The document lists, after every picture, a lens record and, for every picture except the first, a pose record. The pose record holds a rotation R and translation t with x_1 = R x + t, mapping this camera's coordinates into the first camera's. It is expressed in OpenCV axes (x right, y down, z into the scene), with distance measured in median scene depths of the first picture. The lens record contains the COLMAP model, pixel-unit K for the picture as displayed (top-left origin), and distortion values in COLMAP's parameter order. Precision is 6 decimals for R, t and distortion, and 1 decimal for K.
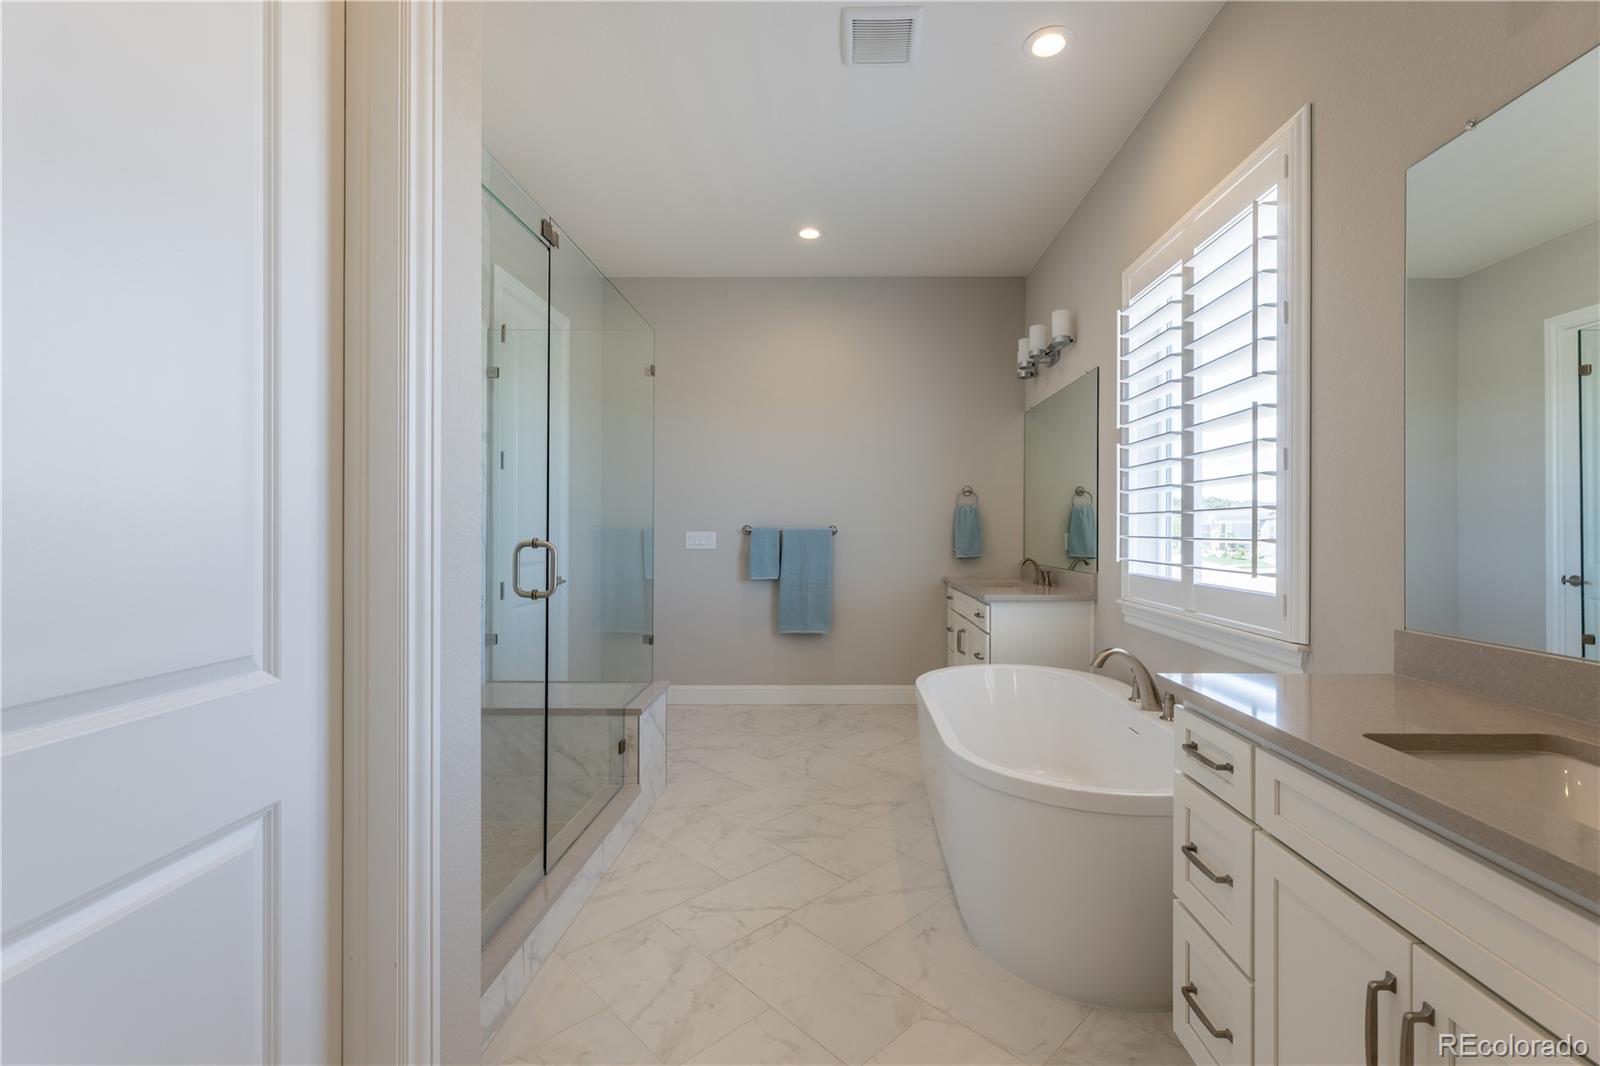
lens RADIAL K [[692.6, 0, 798.7], [0, 692.6, 508.0], [0, 0, 1]] dist [-0.001435, -0.000468]
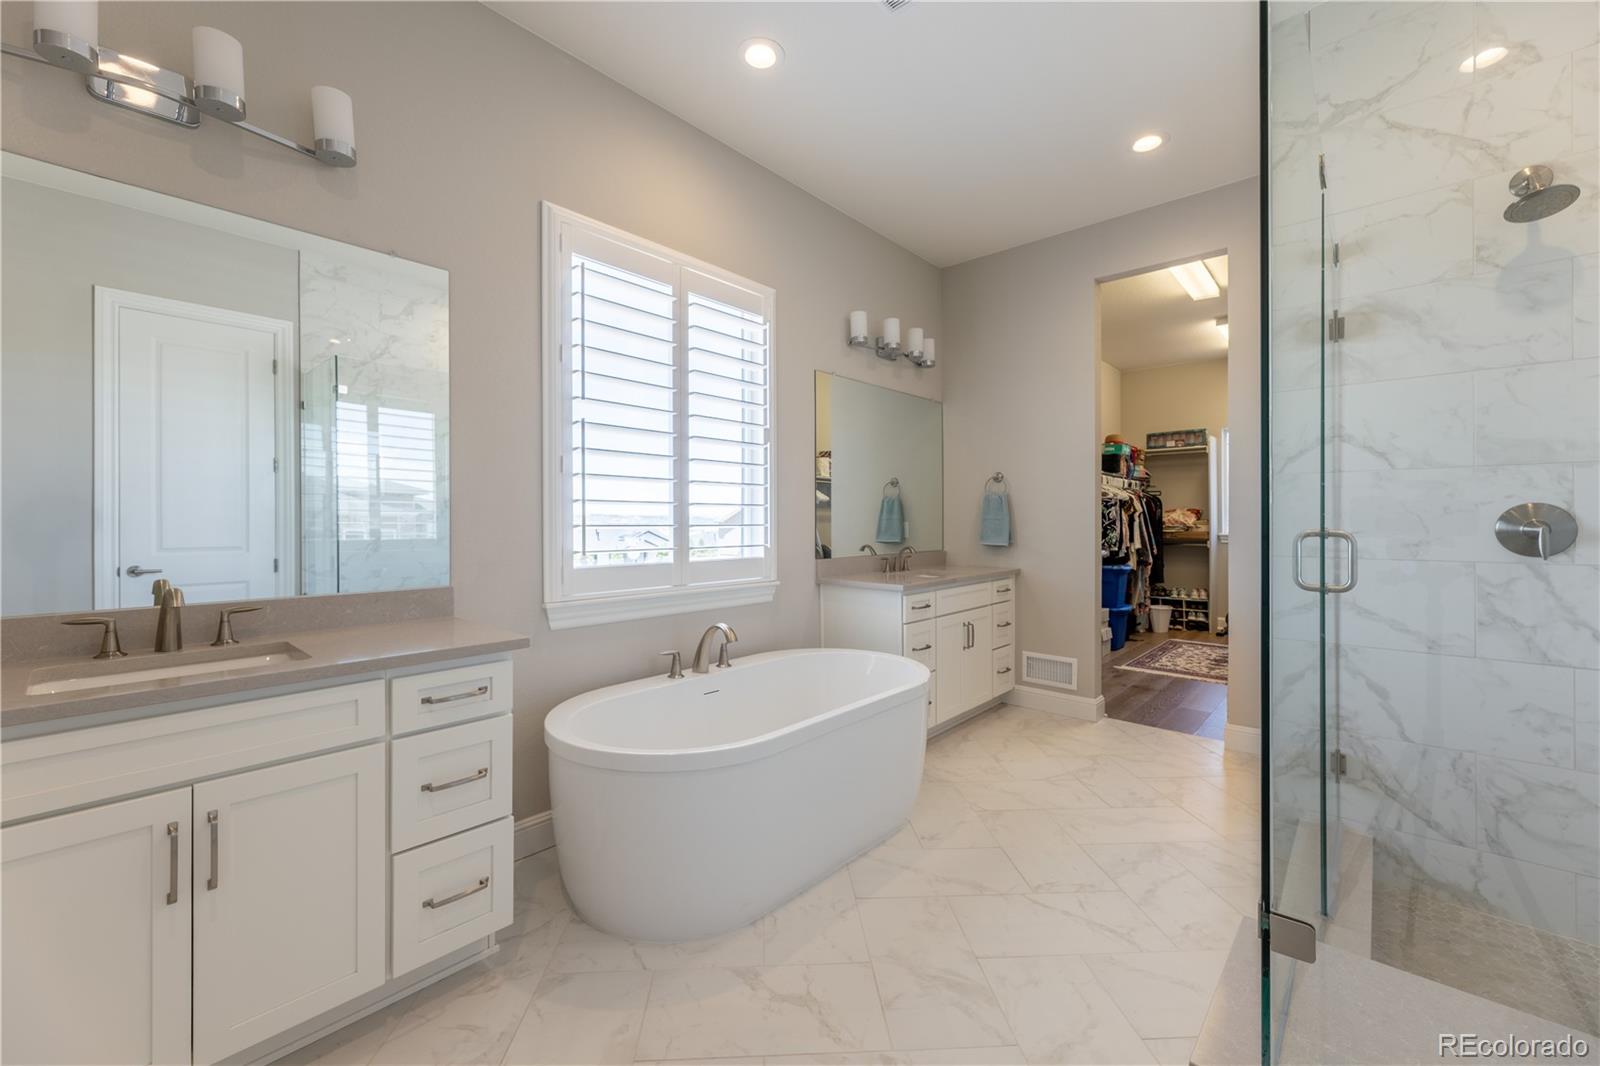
lens RADIAL K [[651.3, 0, 800.0], [0, 651.3, 533.0], [0, 0, 1]] dist [-0.001884, -0.000231]
pose [[-0.790866, -0.013832, 0.611833, -0.323350], [-0.020770, 0.999775, -0.004246, 0.060886], [-0.611637, -0.016066, -0.790975, 1.950369]]
